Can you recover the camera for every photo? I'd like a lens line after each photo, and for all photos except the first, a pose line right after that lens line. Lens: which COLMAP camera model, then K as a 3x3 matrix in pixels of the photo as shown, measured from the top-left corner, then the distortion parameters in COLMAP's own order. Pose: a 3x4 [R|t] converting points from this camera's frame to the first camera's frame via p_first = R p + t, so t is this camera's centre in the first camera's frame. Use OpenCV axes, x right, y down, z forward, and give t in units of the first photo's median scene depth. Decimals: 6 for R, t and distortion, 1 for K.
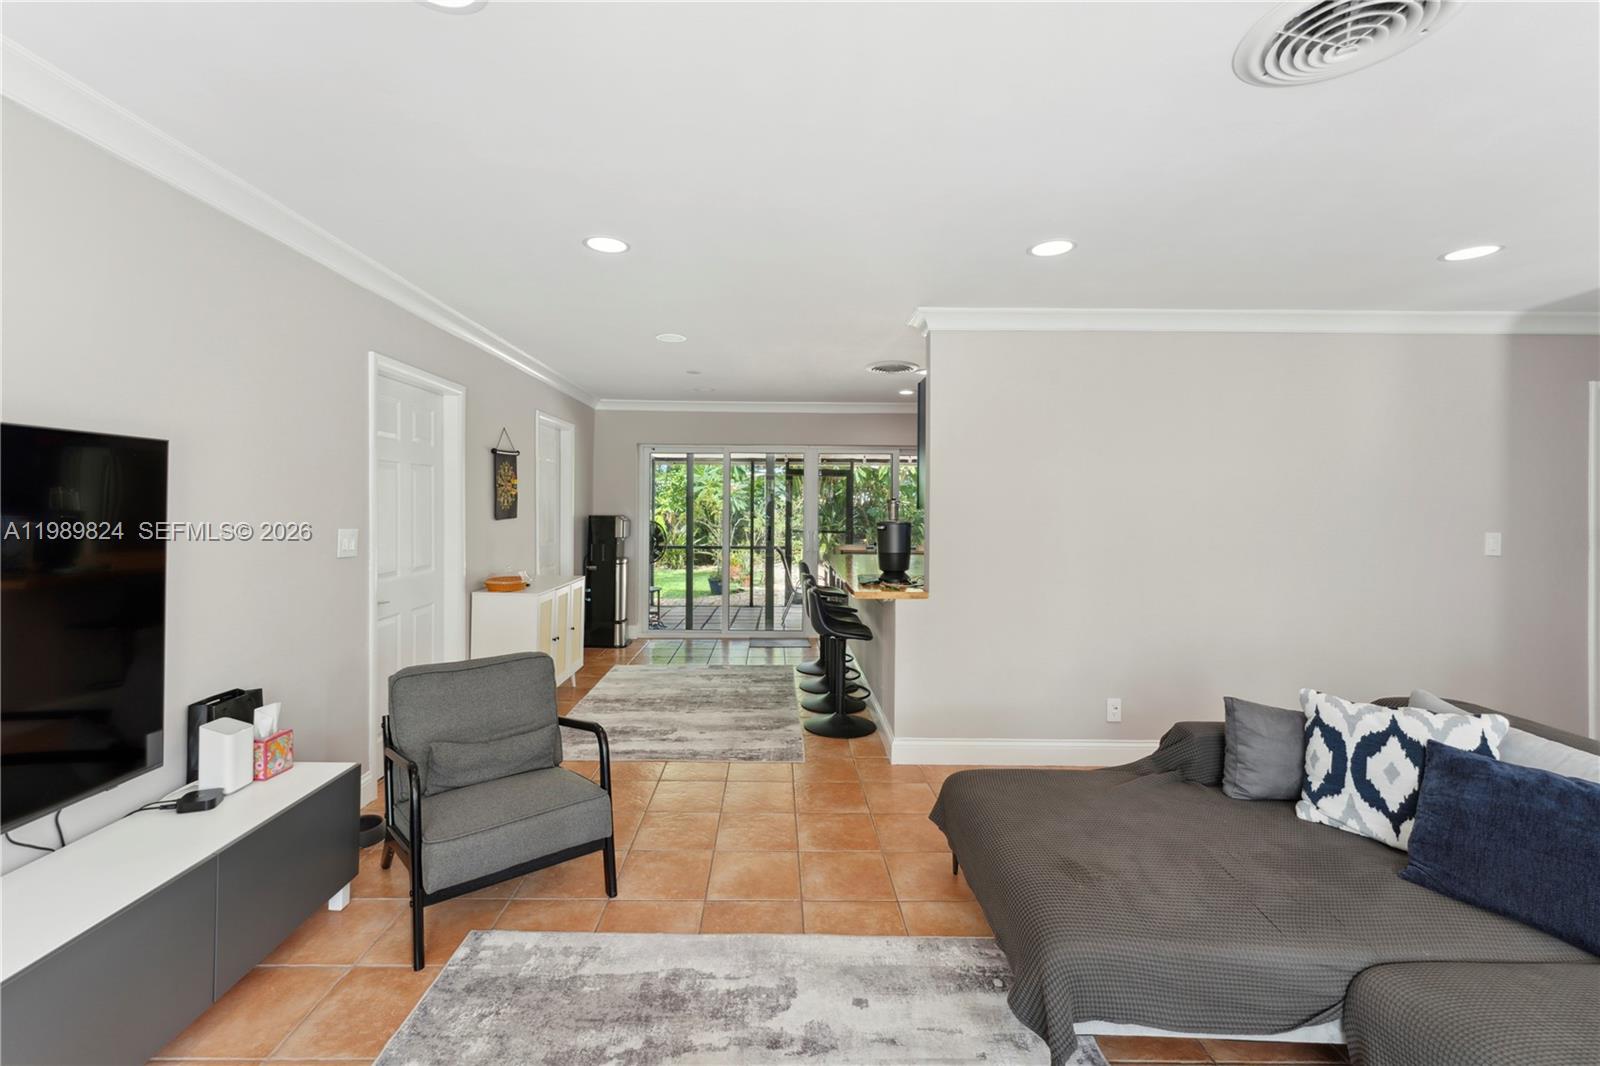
lens RADIAL K [[680.5, 0, 793.0], [0, 680.5, 506.0], [0, 0, 1]] dist [0.001144, 0.000055]
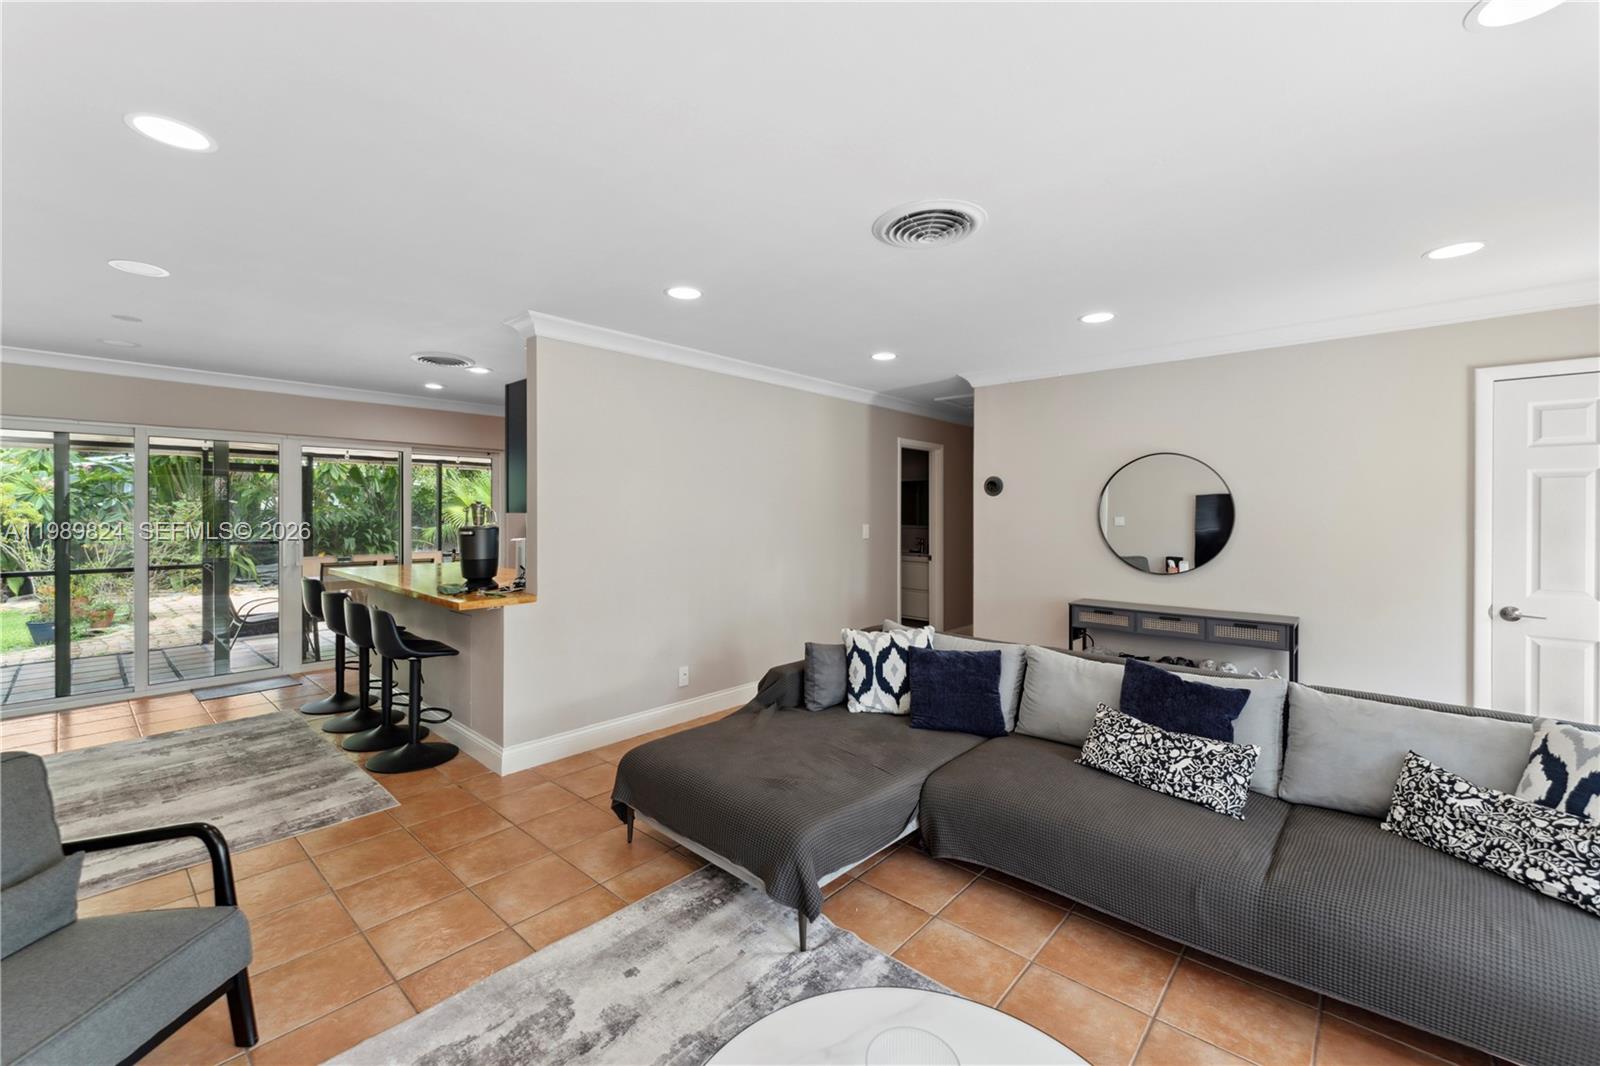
lens RADIAL K [[658.1, 0, 793.2], [0, 658.1, 511.6], [0, 0, 1]] dist [0.001409, 0.000060]
pose [[0.671477, -0.007720, 0.740985, -0.439346], [0.003762, 0.999968, 0.007009, -0.005812], [-0.741016, -0.001919, 0.671485, 0.098693]]
